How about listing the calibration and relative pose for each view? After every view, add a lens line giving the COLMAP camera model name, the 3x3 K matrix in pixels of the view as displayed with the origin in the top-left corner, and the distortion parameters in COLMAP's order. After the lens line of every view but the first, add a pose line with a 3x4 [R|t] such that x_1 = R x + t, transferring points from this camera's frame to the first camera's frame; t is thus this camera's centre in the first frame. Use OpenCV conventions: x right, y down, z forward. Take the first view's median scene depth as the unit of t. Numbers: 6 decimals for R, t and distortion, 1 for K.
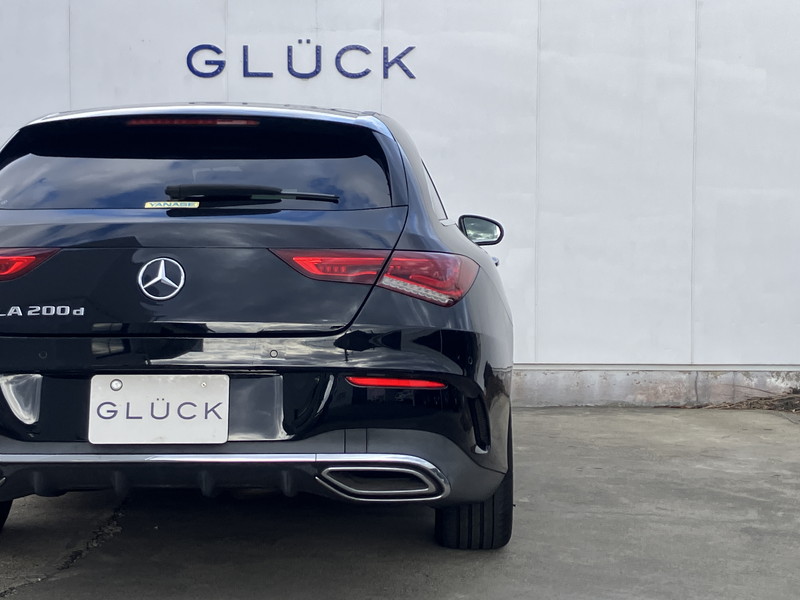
lens RADIAL K [[1419.6, 0, 384.1], [0, 1419.6, 296.9], [0, 0, 1]] dist [0.168203, 0.000000]
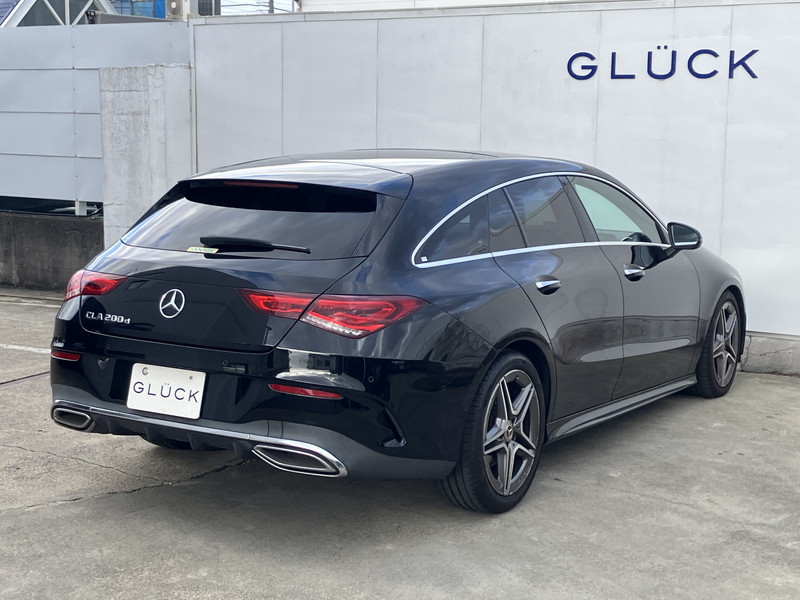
lens RADIAL K [[1228.7, 0, 395.5], [0, 1228.7, 296.6], [0, 0, 1]] dist [0.103755, 0.000000]
pose [[0.864760, 0.082381, -0.495383, 0.457807], [-0.042507, 0.994920, 0.091250, -0.098902], [0.500383, -0.057852, 0.863869, 0.004752]]
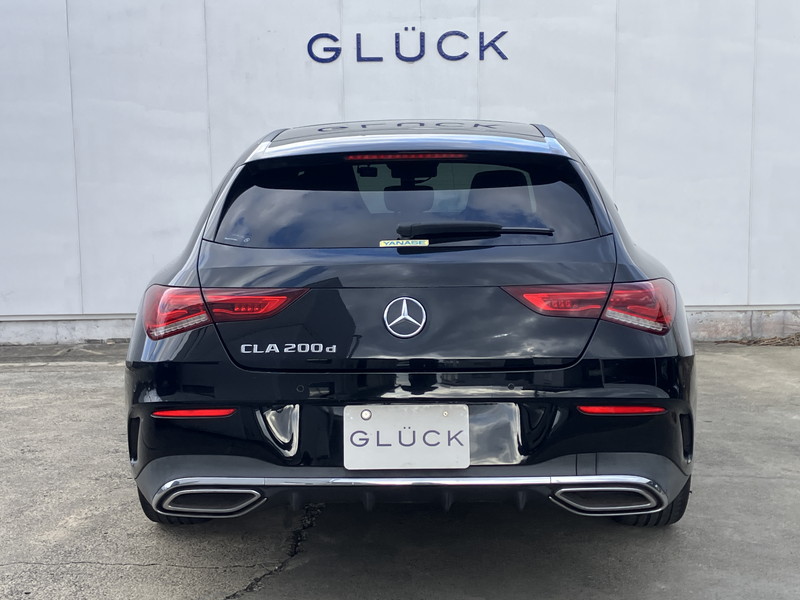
lens RADIAL K [[1174.8, 0, 398.5], [0, 1174.8, 299.0], [0, 0, 1]] dist [0.085626, 0.000000]
pose [[0.999861, -0.015525, -0.006060, -0.104478], [0.015962, 0.996642, 0.080313, -0.066269], [0.004793, -0.080399, 0.996751, 0.073547]]
